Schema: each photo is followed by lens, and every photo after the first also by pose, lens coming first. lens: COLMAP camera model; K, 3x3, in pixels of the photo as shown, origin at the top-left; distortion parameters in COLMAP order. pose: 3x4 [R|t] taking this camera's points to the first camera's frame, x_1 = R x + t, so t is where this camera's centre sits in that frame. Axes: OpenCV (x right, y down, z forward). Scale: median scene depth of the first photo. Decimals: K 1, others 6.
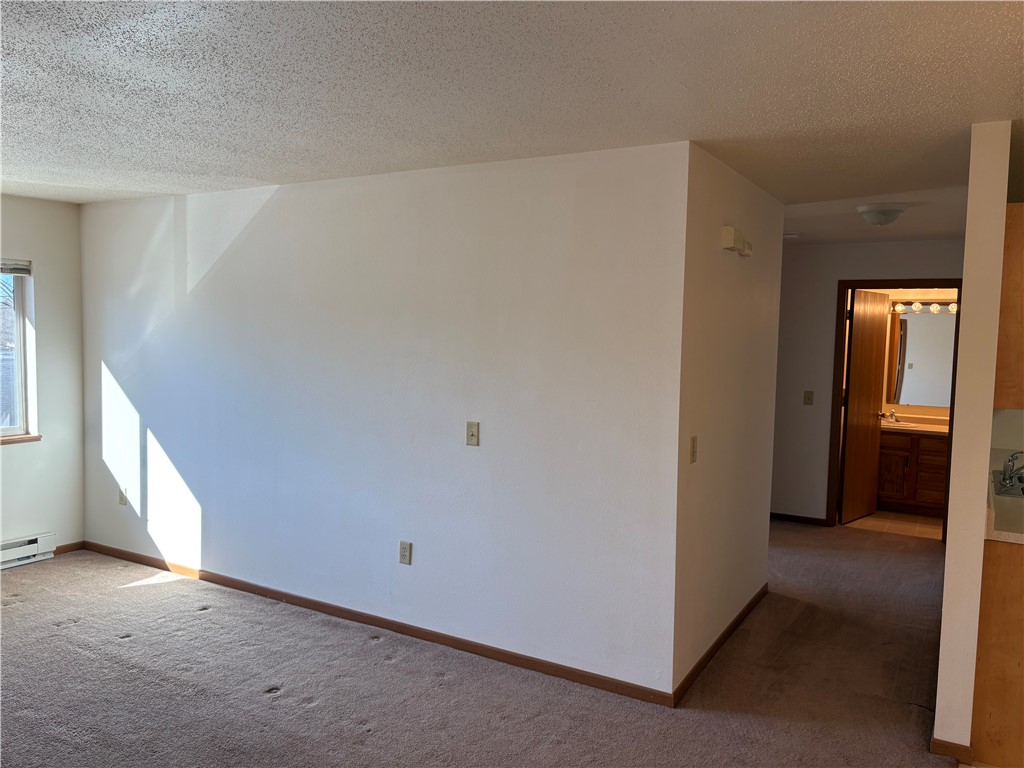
lens RADIAL K [[773.1, 0, 512.0], [0, 773.1, 384.0], [0, 0, 1]] dist [0.071049, -0.088447]
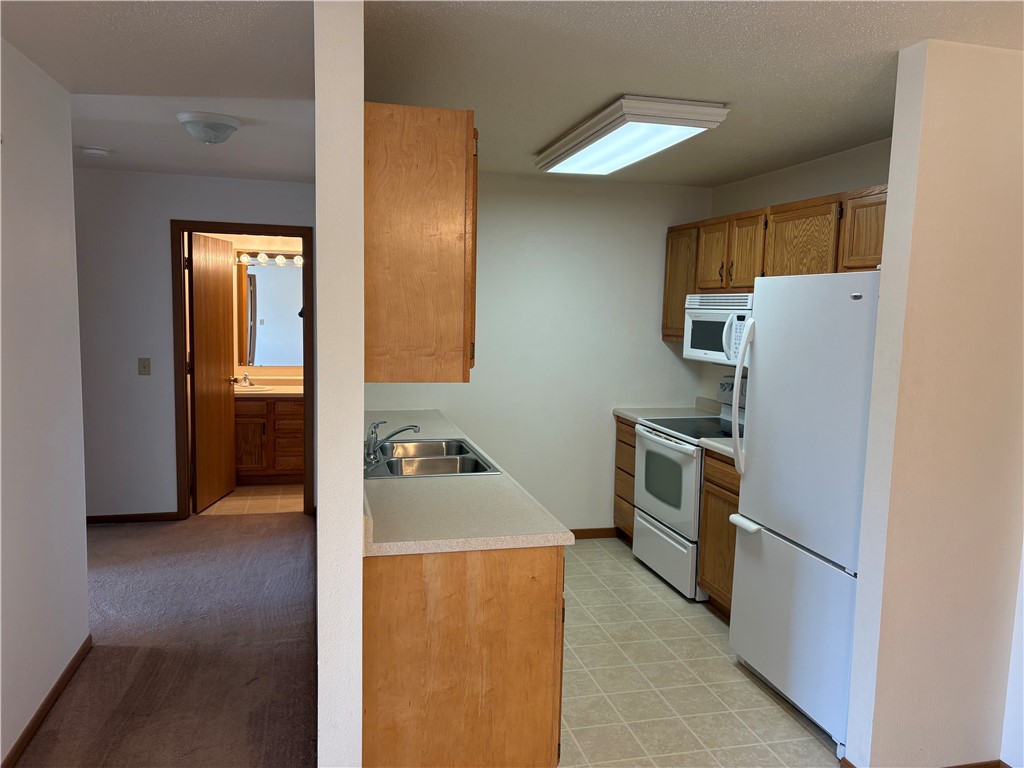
lens RADIAL K [[766.8, 0, 512.0], [0, 766.8, 384.0], [0, 0, 1]] dist [0.016612, -0.001316]
pose [[0.708414, -0.081669, 0.701056, 0.092462], [0.041667, 0.996390, 0.073968, -0.007223], [-0.704566, -0.023189, 0.709260, 0.174921]]
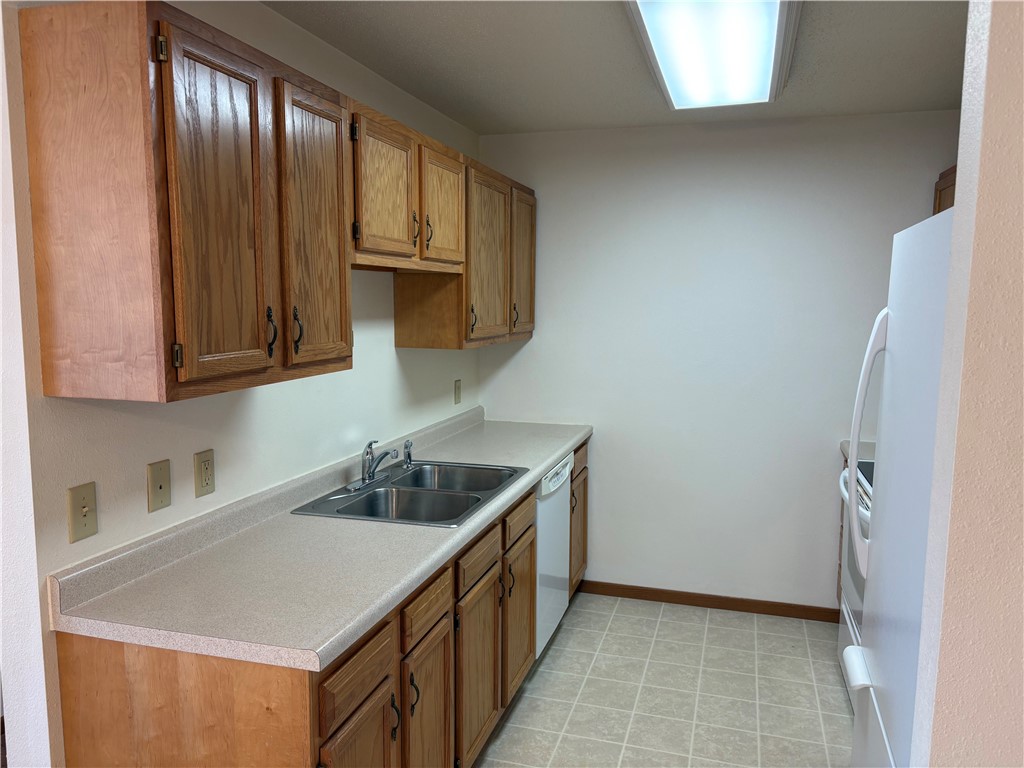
lens RADIAL K [[773.6, 0, 512.0], [0, 773.6, 384.0], [0, 0, 1]] dist [0.007610, -0.009371]
pose [[0.967900, -0.047535, 0.246801, 0.362884], [0.035331, 0.997935, 0.053646, 0.002241], [-0.248841, -0.043204, 0.967580, 0.180073]]
